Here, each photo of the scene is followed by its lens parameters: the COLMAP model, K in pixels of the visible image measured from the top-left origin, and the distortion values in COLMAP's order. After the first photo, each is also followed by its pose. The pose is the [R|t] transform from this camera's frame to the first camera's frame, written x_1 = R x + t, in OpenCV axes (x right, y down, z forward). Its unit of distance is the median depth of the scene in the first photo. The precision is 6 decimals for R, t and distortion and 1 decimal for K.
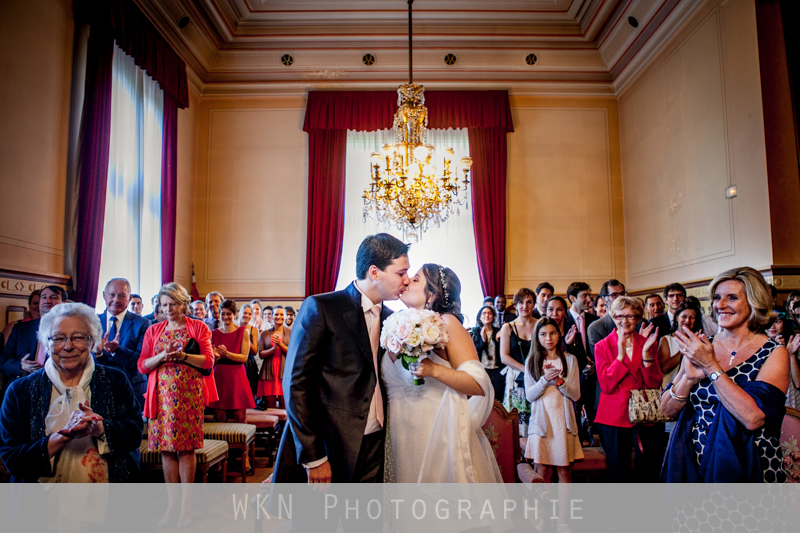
lens RADIAL K [[607.2, 0, 423.9], [0, 607.2, 274.3], [0, 0, 1]] dist [-0.073192, 0.025801]
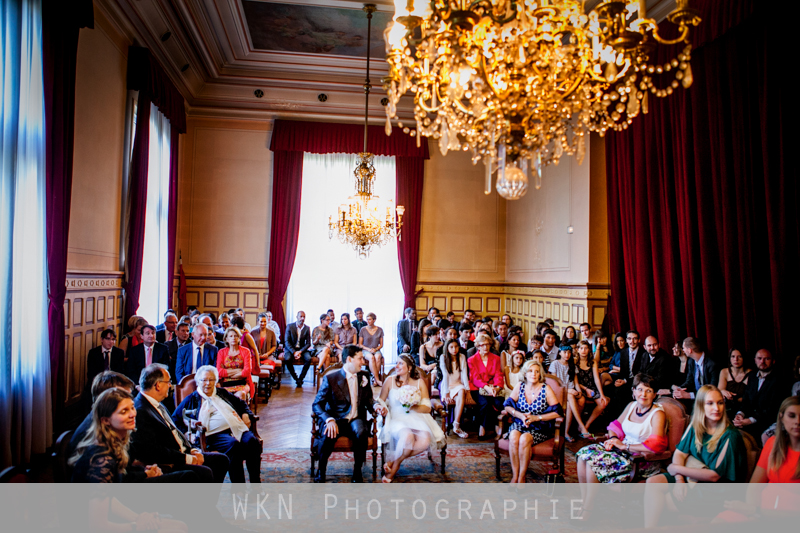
lens RADIAL K [[577.8, 0, 406.7], [0, 577.8, 260.9], [0, 0, 1]] dist [-0.059263, 0.001048]
pose [[0.990634, 0.040728, 0.130329, -0.059702], [-0.047677, 0.997578, 0.050651, -0.076973], [-0.127951, -0.056390, 0.990176, -0.276084]]
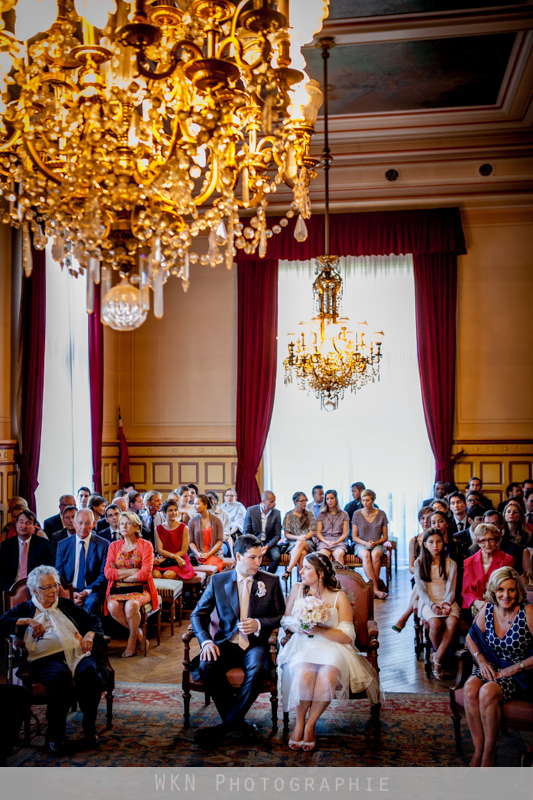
lens RADIAL K [[840.5, 0, 264.2], [0, 840.5, 398.6], [0, 0, 1]] dist [-0.053320, 0.000000]
pose [[0.983541, -0.002410, -0.180666, 0.081693], [0.010093, 0.999083, 0.041614, -0.081828], [0.180400, -0.042753, 0.982664, -0.264191]]
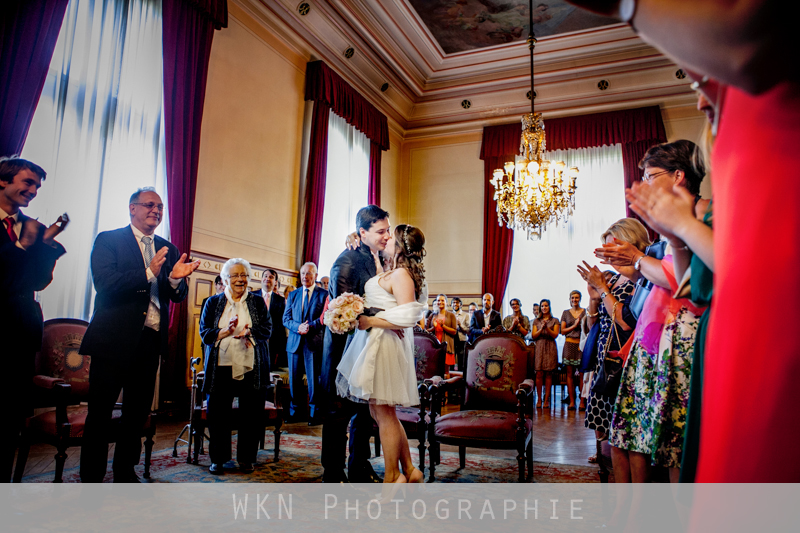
lens RADIAL K [[552.8, 0, 402.5], [0, 552.8, 263.7], [0, 0, 1]] dist [-0.059240, 0.005860]
pose [[0.906368, -0.020177, -0.422007, 0.129767], [0.000134, 0.998873, -0.047470, 0.029479], [0.422489, 0.042969, 0.905349, -0.079968]]
